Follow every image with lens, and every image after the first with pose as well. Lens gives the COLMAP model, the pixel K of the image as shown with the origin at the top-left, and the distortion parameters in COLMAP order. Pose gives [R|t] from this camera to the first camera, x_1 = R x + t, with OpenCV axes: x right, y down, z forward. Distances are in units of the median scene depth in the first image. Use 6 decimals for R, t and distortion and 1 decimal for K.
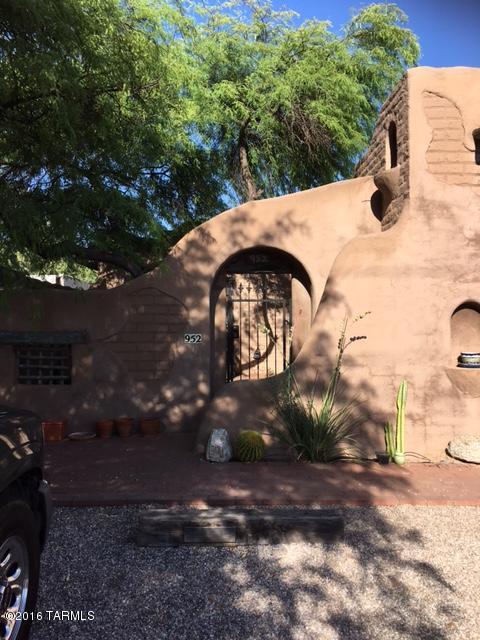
lens RADIAL K [[545.3, 0, 240.0], [0, 545.3, 320.0], [0, 0, 1]] dist [0.084160, -0.121193]
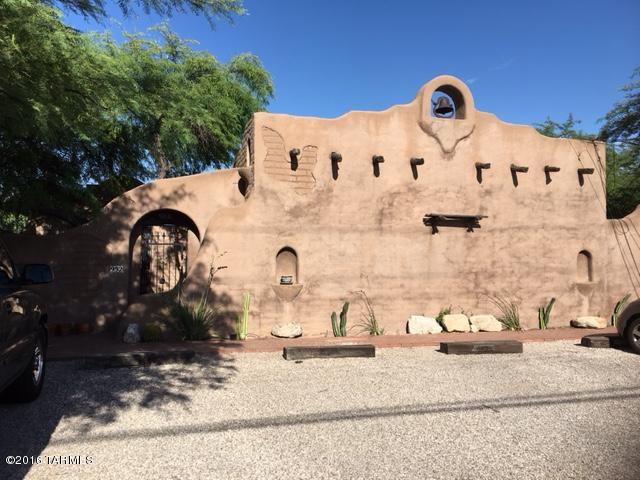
lens RADIAL K [[545.3, 0, 320.0], [0, 545.3, 240.0], [0, 0, 1]] dist [0.084160, -0.121193]
pose [[0.961477, 0.026240, 0.273629, 0.041640], [-0.013282, 0.998705, -0.049105, 0.027719], [-0.274563, 0.043579, 0.960581, -0.698017]]
